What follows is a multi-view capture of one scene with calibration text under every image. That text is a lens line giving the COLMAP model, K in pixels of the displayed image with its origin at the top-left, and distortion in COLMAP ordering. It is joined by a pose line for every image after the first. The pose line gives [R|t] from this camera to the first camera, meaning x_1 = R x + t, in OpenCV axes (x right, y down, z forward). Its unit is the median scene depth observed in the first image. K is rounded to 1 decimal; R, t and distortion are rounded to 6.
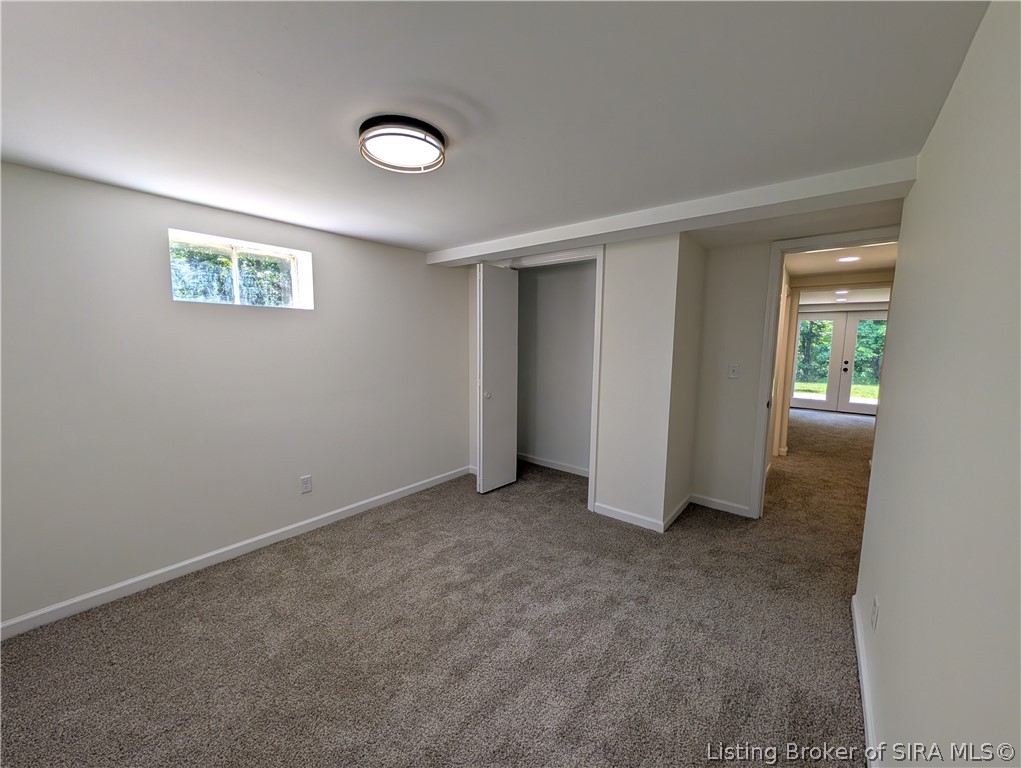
lens RADIAL K [[393.5, 0, 510.5], [0, 393.5, 384.0], [0, 0, 1]] dist [-0.000361, 0.000051]
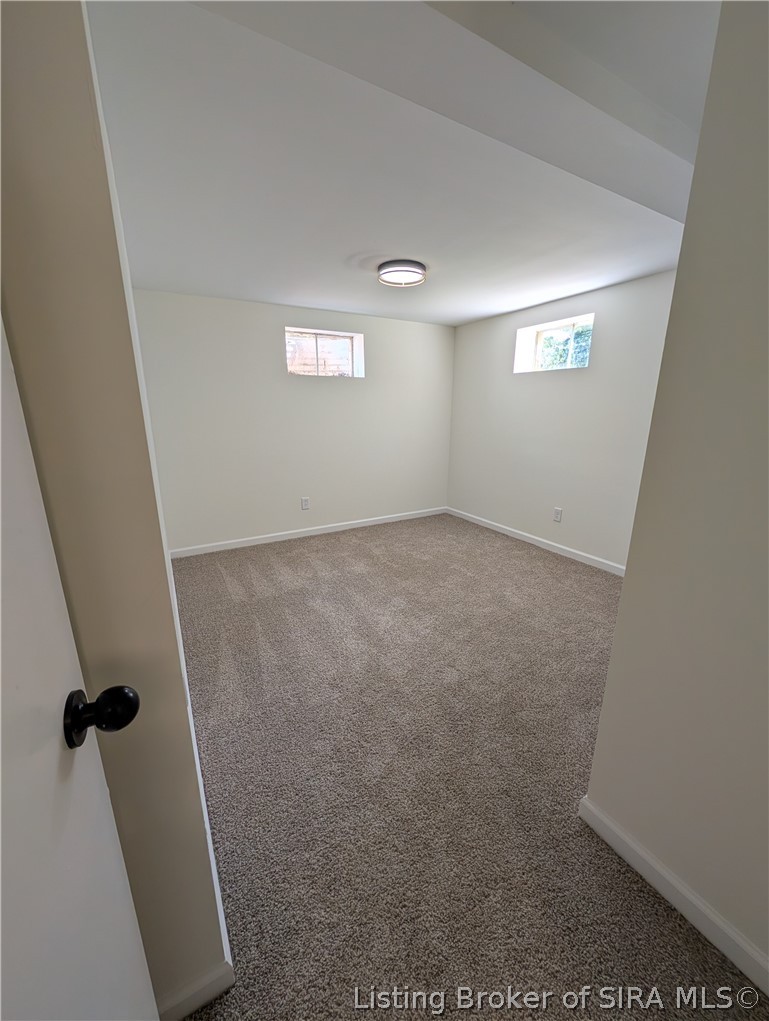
lens RADIAL K [[393.5, 0, 383.1], [0, 393.5, 507.5], [0, 0, 1]] dist [-0.000361, 0.000051]
pose [[-0.365331, 0.222516, -0.903892, 0.854727], [-0.099594, 0.956093, 0.275620, -0.058516], [0.925535, 0.190715, -0.327129, 0.948437]]
